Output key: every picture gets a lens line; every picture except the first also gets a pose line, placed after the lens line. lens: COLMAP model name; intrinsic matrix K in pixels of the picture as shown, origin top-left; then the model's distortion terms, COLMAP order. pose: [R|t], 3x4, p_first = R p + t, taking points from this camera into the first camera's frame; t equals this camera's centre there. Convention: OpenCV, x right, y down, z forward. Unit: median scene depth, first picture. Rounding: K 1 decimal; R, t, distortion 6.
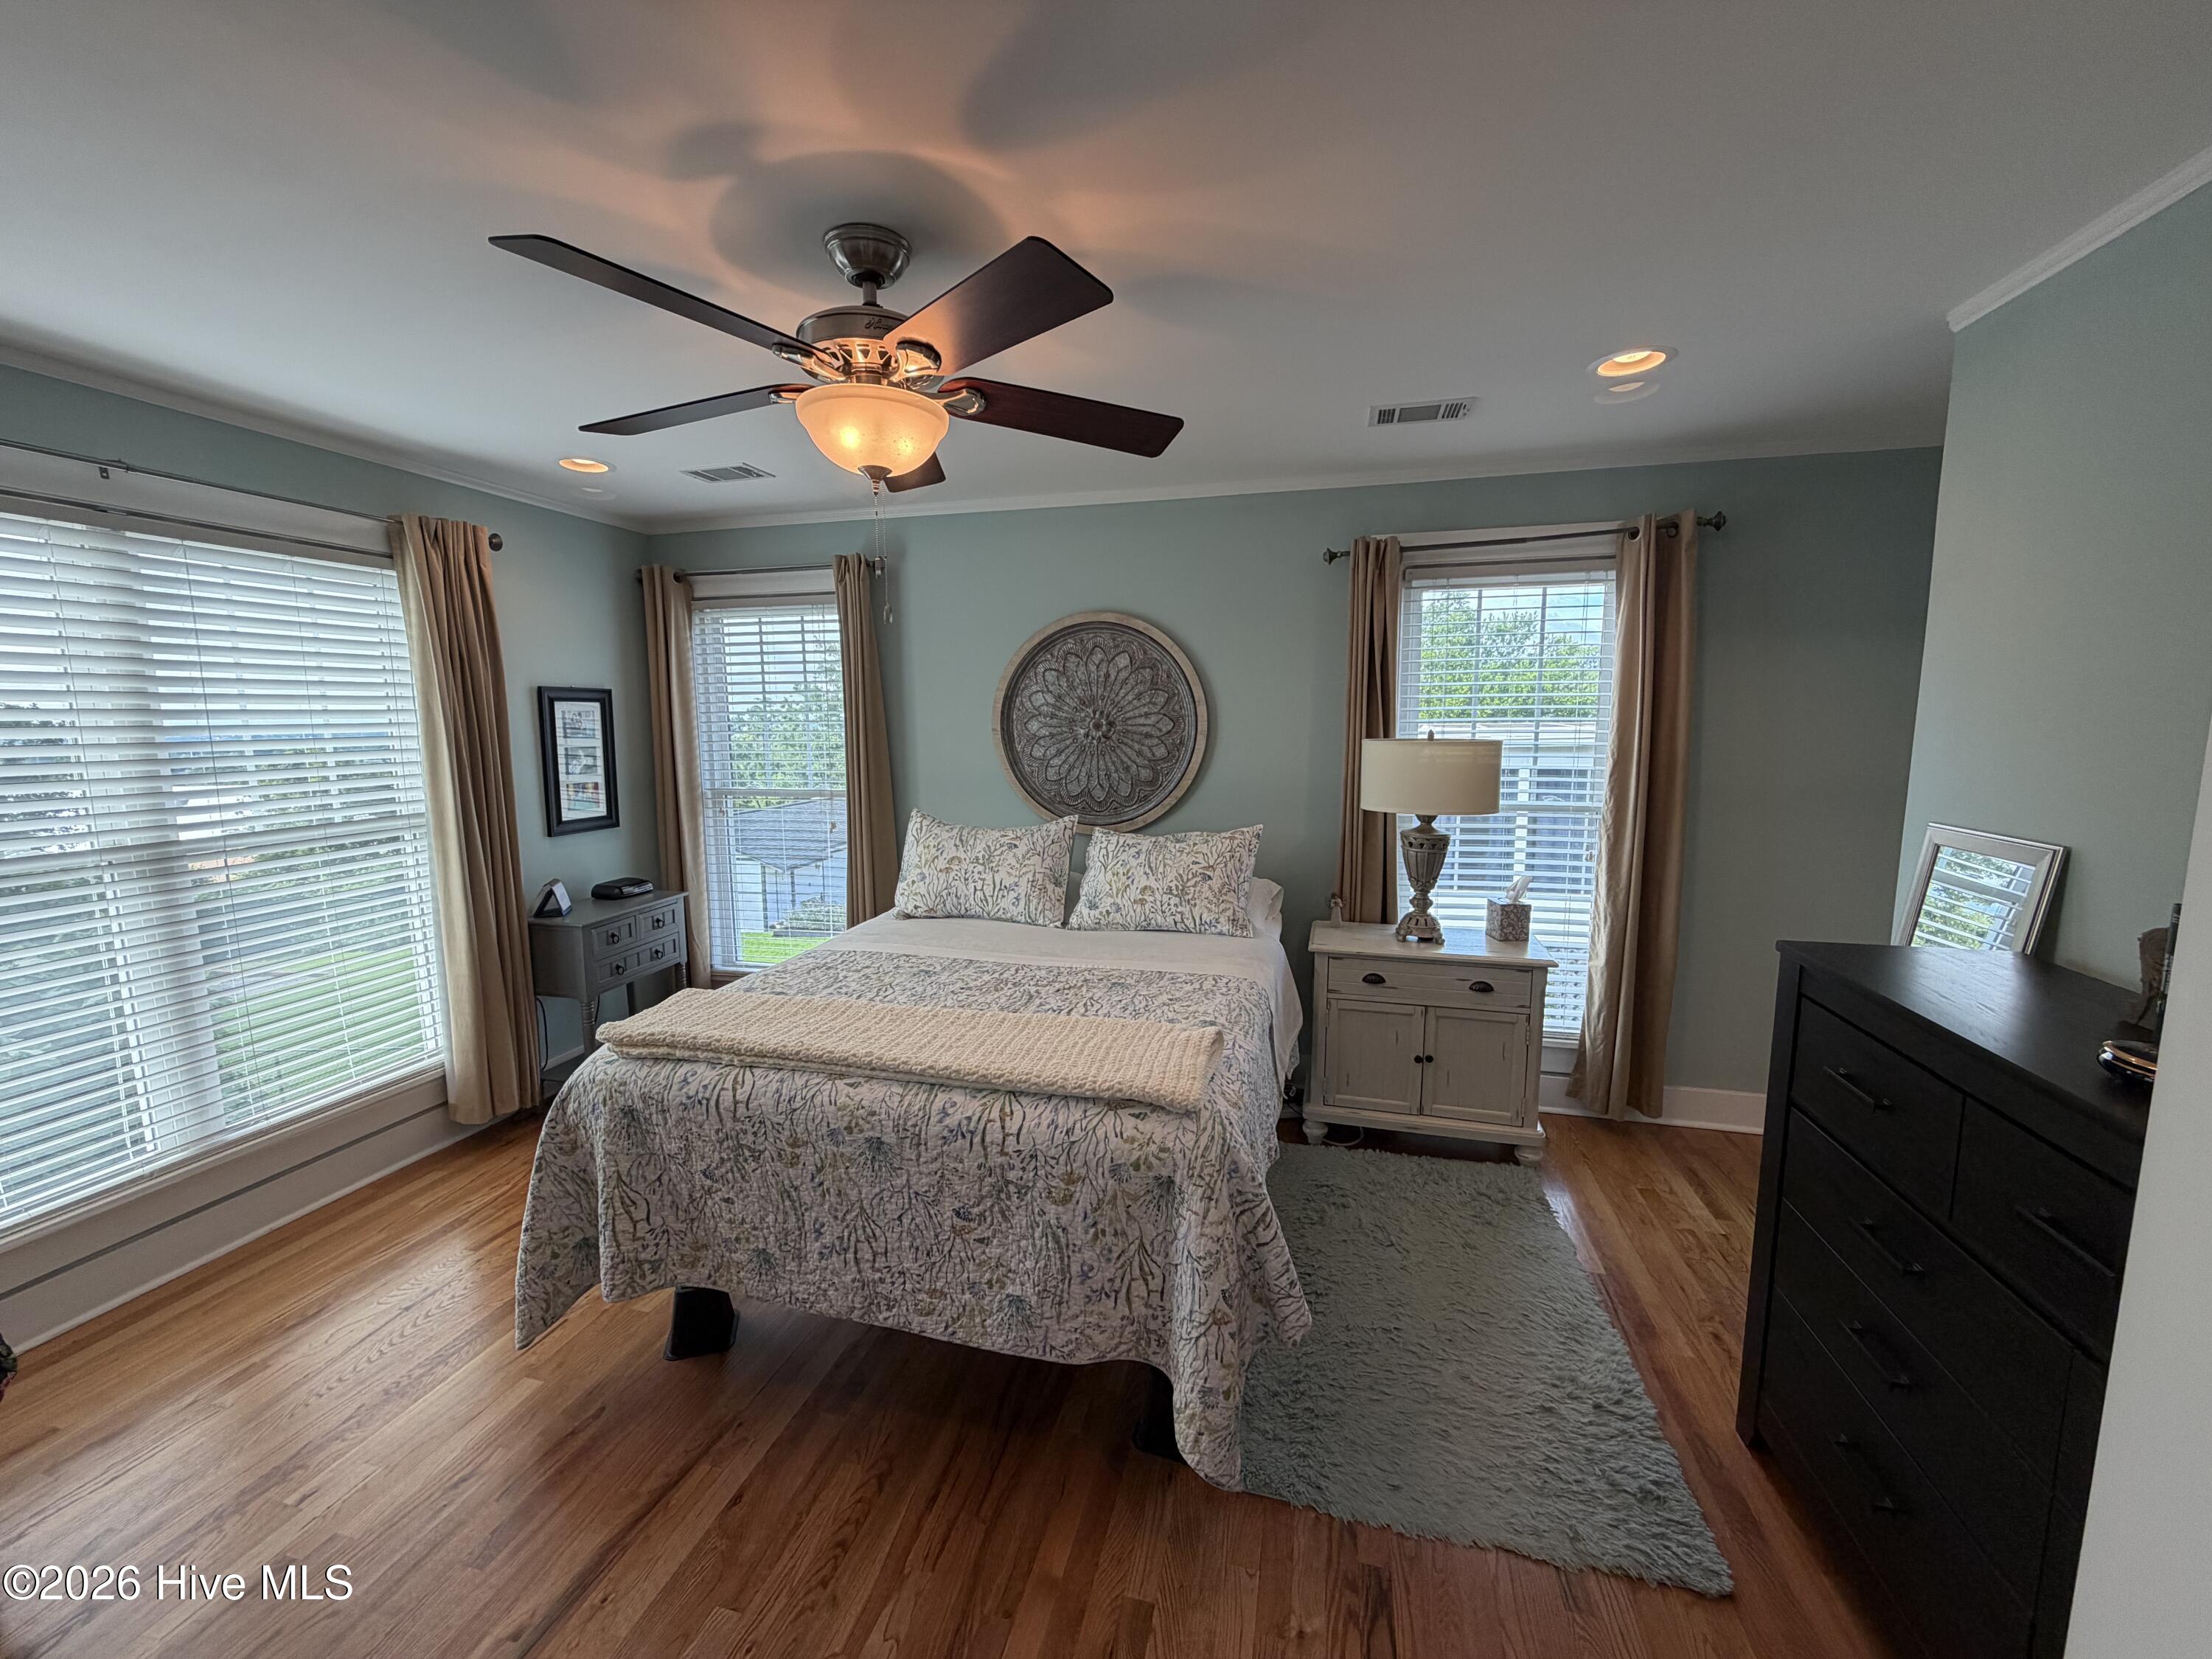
lens RADIAL K [[887.1, 0, 1103.7], [0, 887.1, 828.7], [0, 0, 1]] dist [0.000113, -0.000176]
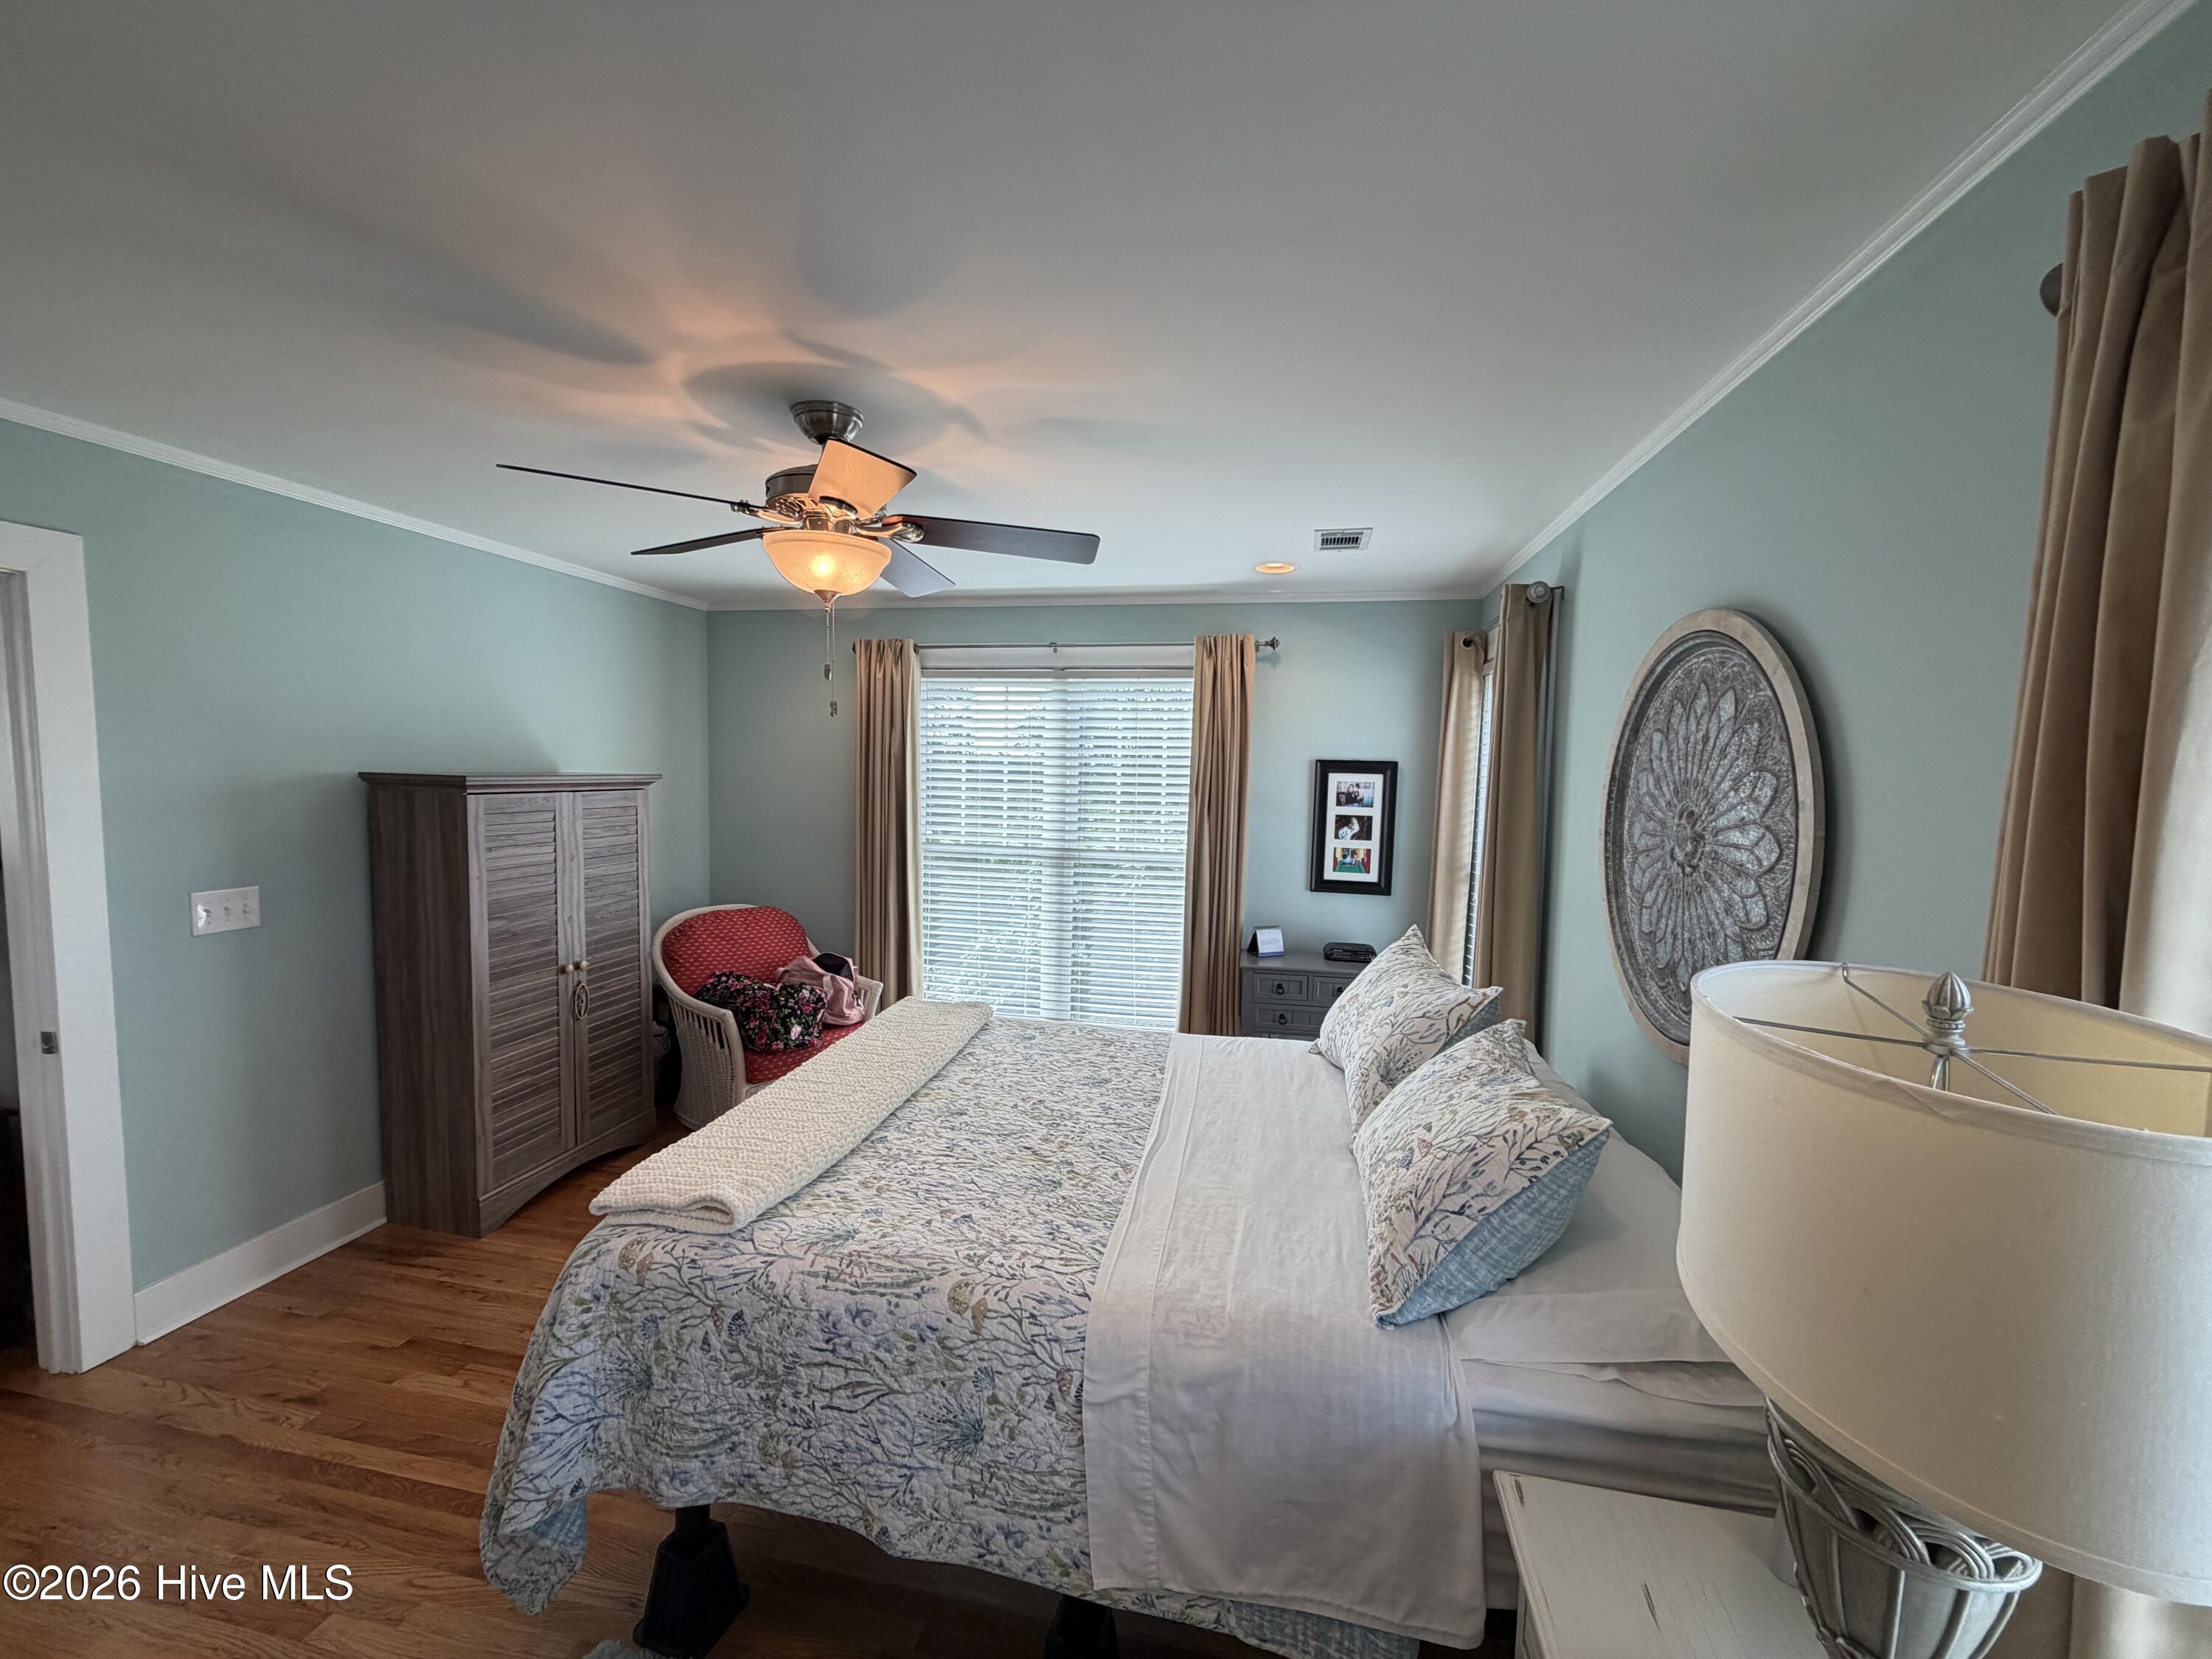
lens RADIAL K [[887.1, 0, 1103.7], [0, 887.1, 828.7], [0, 0, 1]] dist [0.000113, -0.000176]
pose [[0.043601, 0.079005, -0.995920, 0.537642], [-0.146596, 0.986584, 0.071847, -0.124258], [0.988235, 0.142865, 0.054598, 0.734450]]
